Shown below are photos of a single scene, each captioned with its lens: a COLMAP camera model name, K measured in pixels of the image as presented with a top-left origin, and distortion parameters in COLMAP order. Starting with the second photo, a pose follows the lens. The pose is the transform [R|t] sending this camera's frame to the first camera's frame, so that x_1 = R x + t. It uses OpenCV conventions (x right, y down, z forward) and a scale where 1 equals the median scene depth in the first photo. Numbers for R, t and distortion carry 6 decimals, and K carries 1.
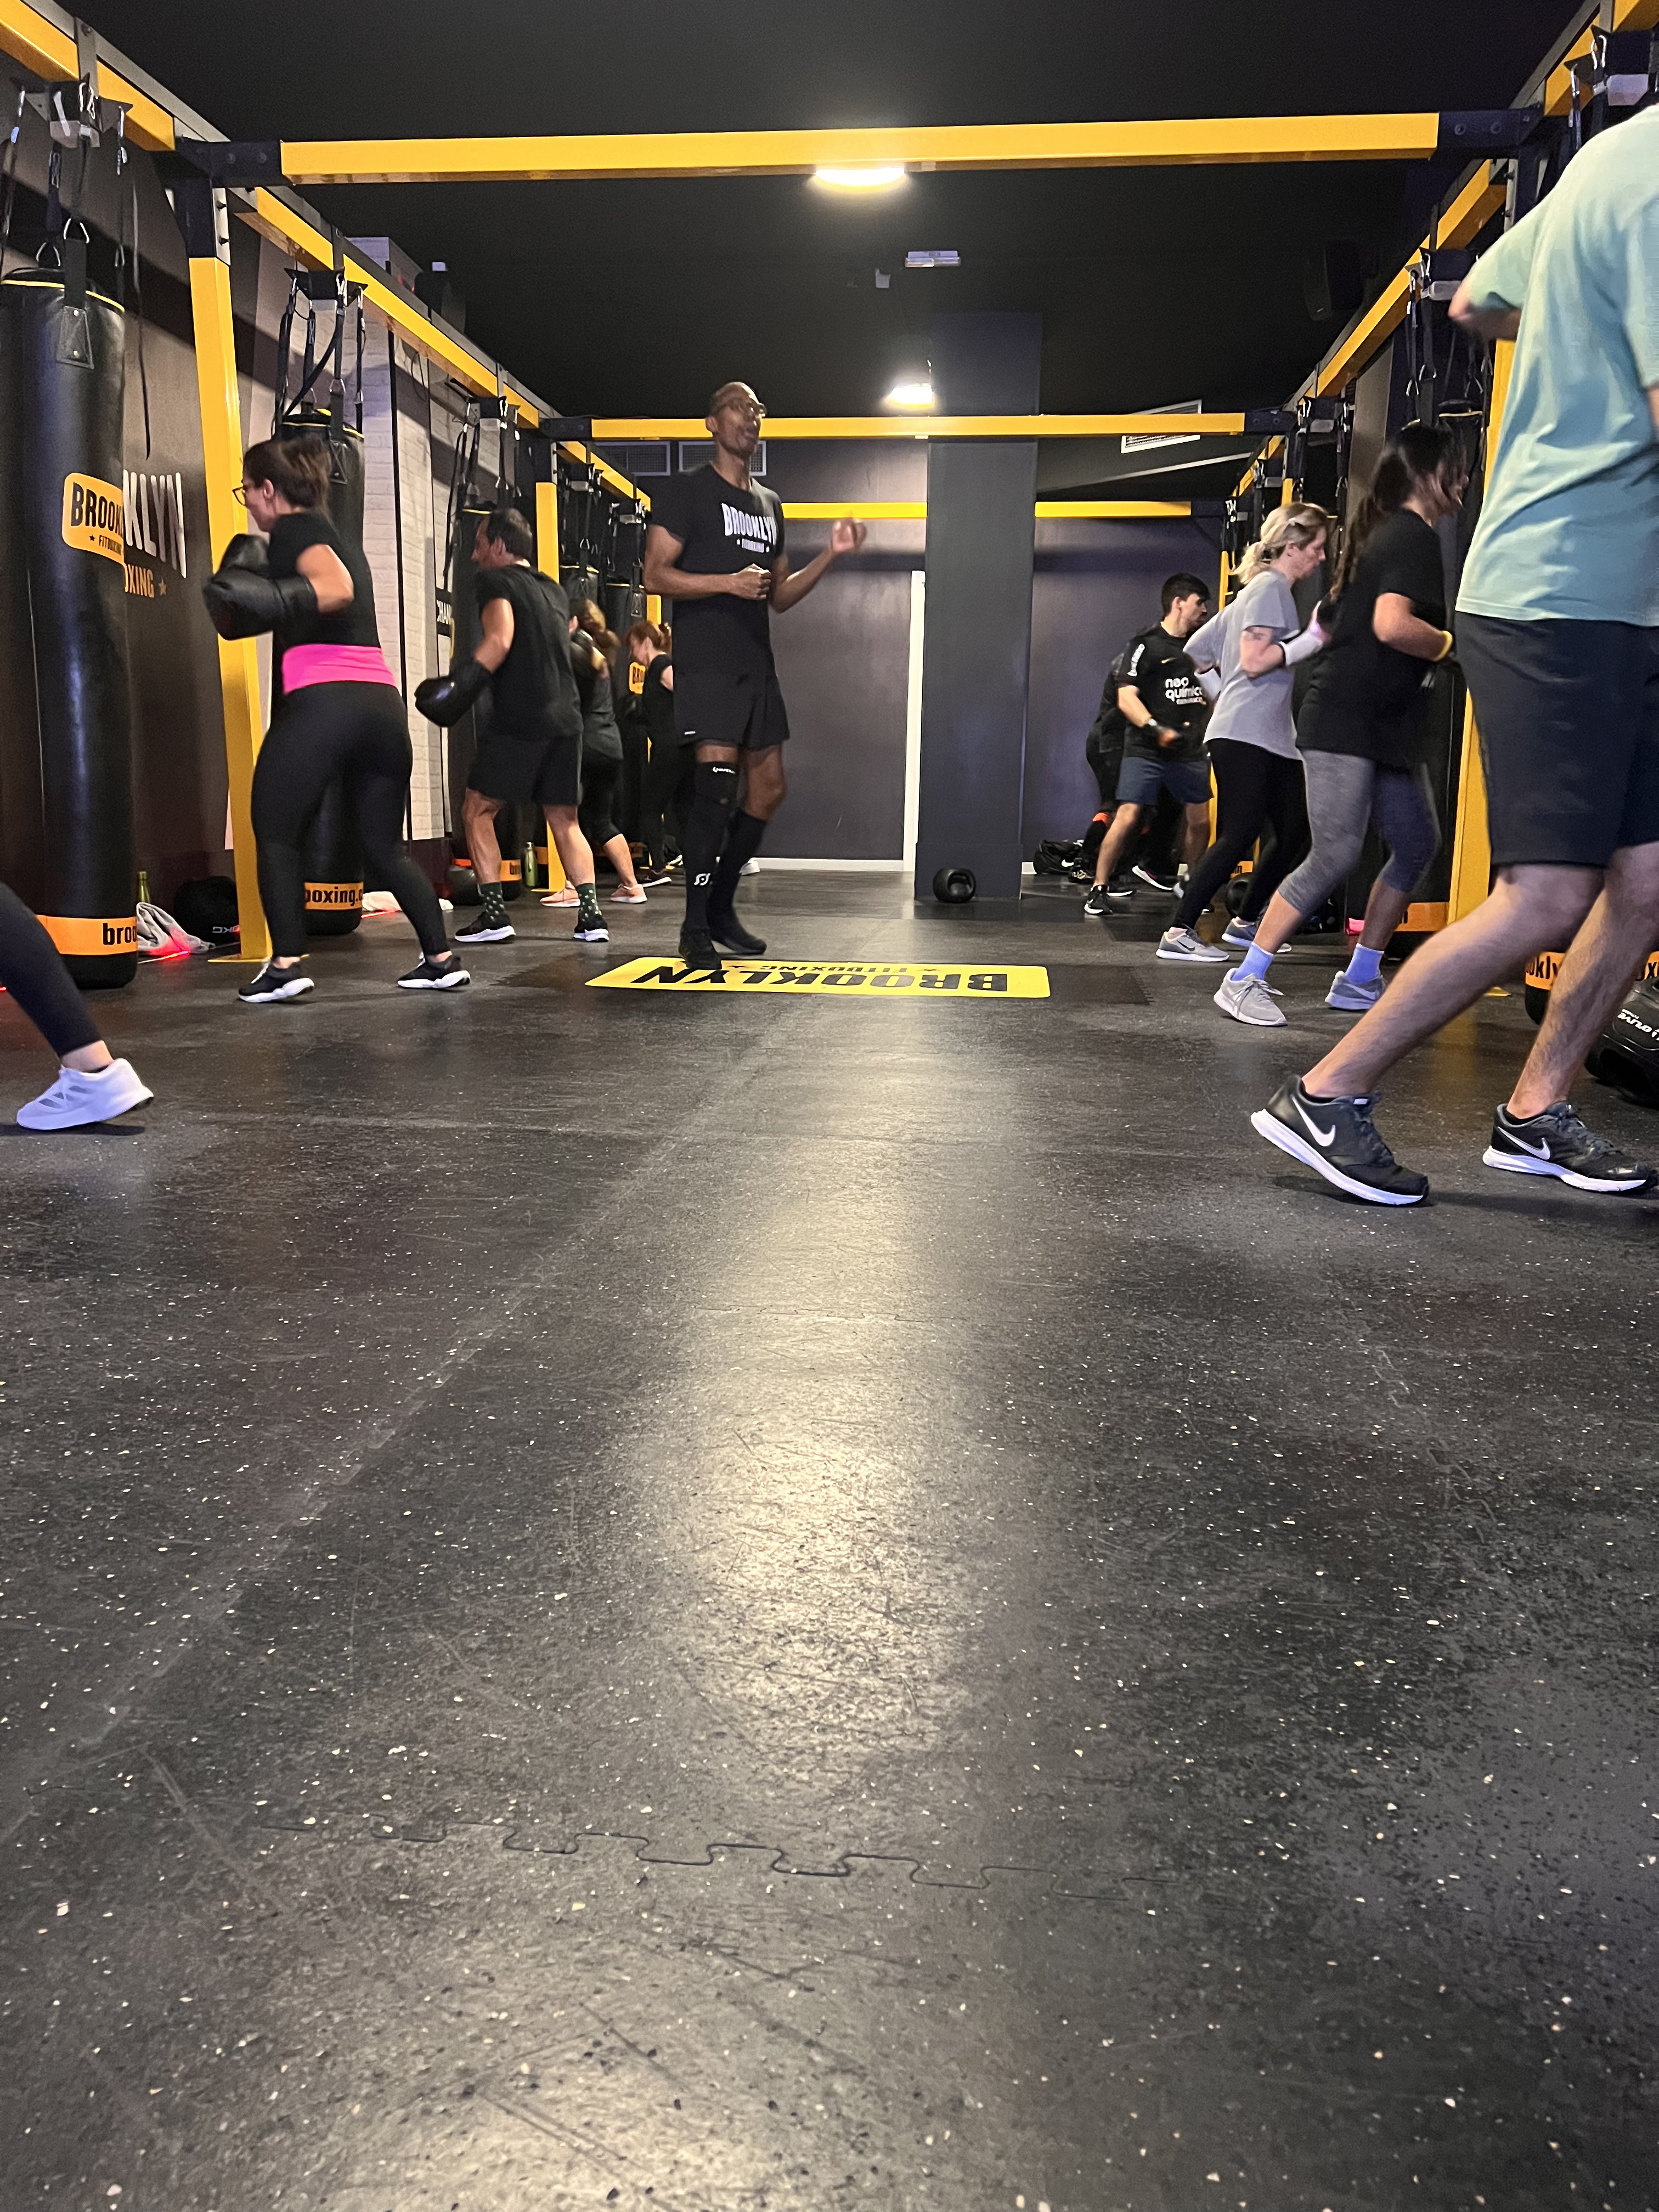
lens RADIAL K [[1700.0, 0, 829.5], [0, 1700.0, 1106.0], [0, 0, 1]] dist [0.064610, -0.082702]
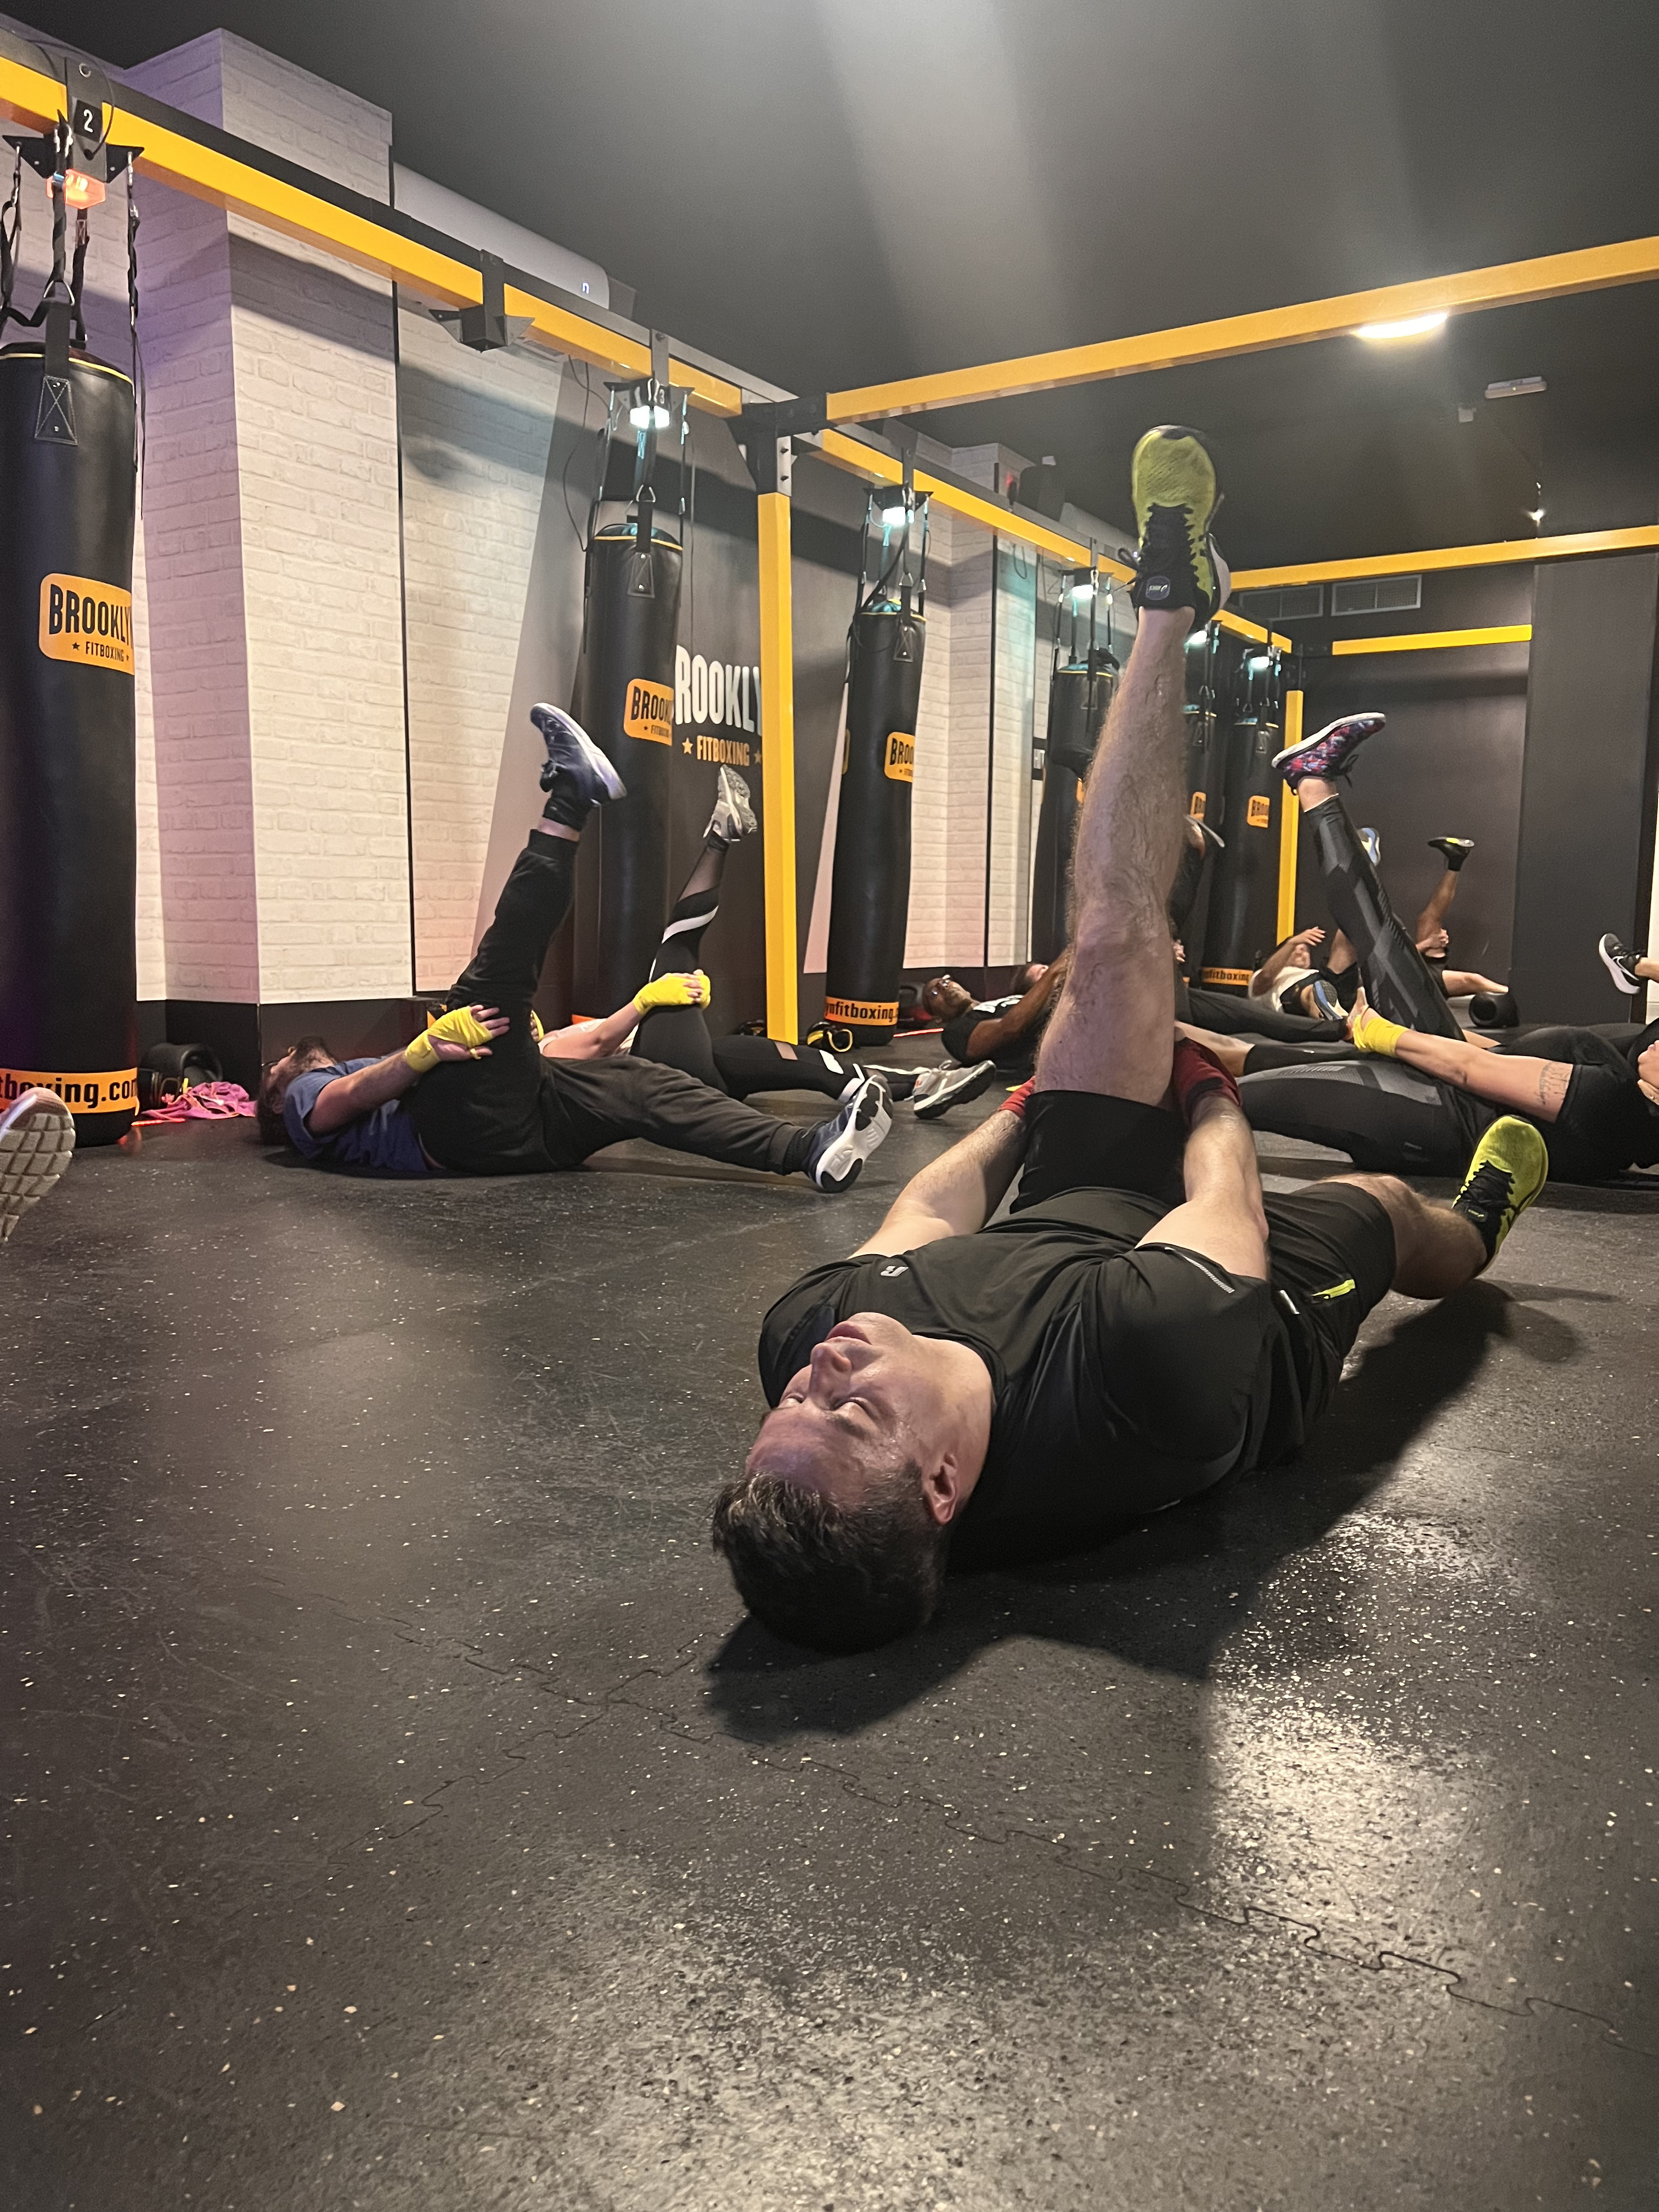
lens RADIAL K [[1700.0, 0, 829.5], [0, 1700.0, 1106.0], [0, 0, 1]] dist [0.064610, -0.082702]
pose [[0.895383, 0.042118, -0.443301, 0.235140], [-0.076263, 0.995312, -0.059472, 0.013524], [0.438718, 0.087058, 0.894398, -0.039679]]
